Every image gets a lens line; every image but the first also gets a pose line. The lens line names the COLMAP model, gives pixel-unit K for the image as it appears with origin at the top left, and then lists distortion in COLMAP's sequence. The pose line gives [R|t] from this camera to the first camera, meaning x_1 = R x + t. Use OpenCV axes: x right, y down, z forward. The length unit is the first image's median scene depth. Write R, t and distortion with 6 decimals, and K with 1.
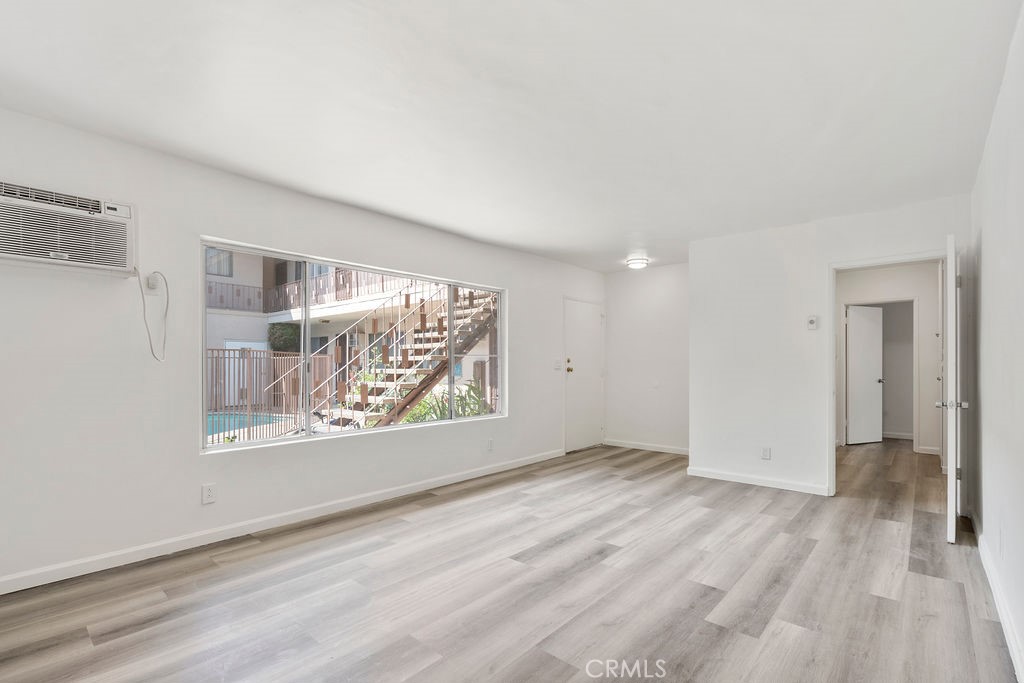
lens RADIAL K [[468.9, 0, 503.0], [0, 468.9, 365.2], [0, 0, 1]] dist [-0.000175, 0.000531]
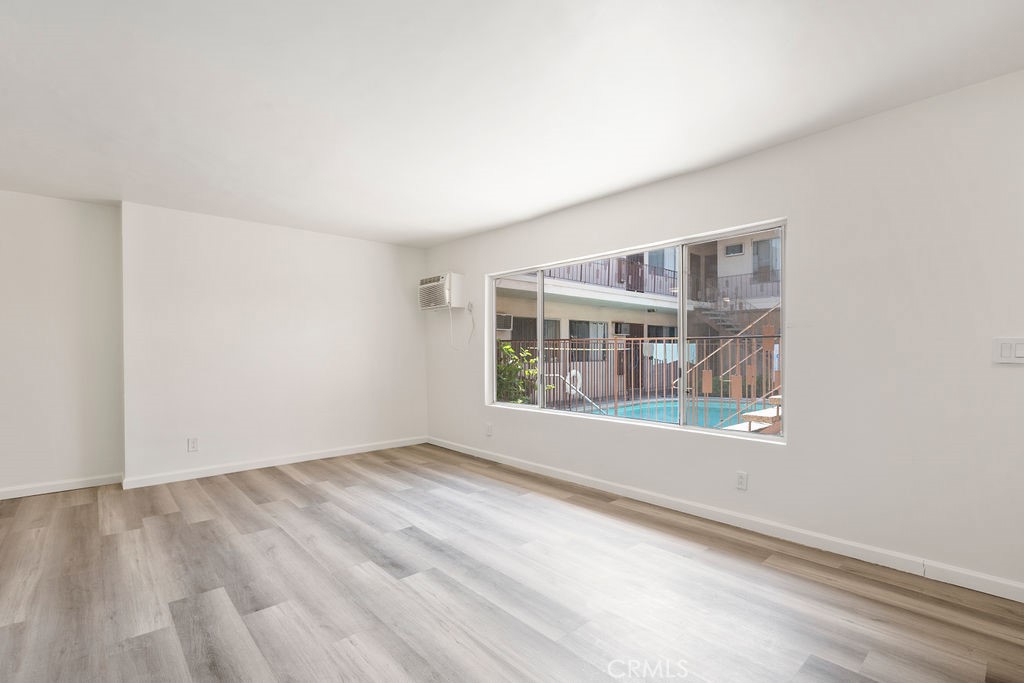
lens RADIAL K [[468.9, 0, 518.8], [0, 468.9, 341.2], [0, 0, 1]] dist [-0.000175, 0.000531]
pose [[-0.096508, -0.022290, -0.995083, 0.962778], [0.001966, 0.999743, -0.022585, -0.004031], [0.995330, -0.004136, -0.096439, 1.178323]]
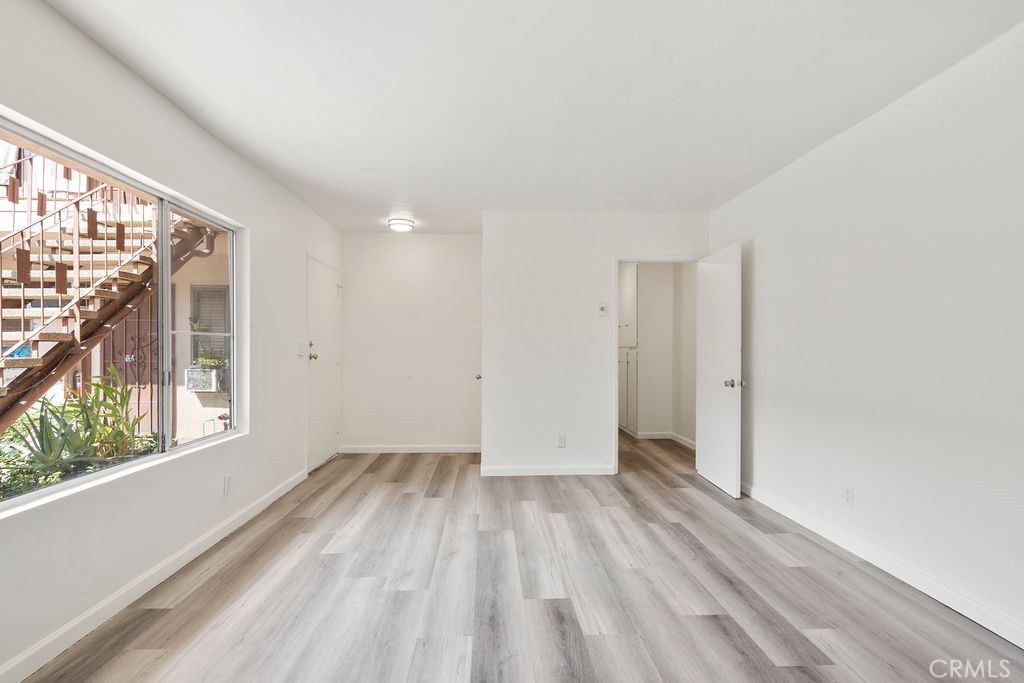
lens RADIAL K [[500.8, 0, 509.0], [0, 500.8, 339.3], [0, 0, 1]] dist [-0.000553, 0.001941]
pose [[0.714530, 0.013161, 0.699481, -0.333969], [0.001321, 0.999796, -0.020161, -0.000983], [-0.699604, 0.015330, 0.714367, 0.457930]]
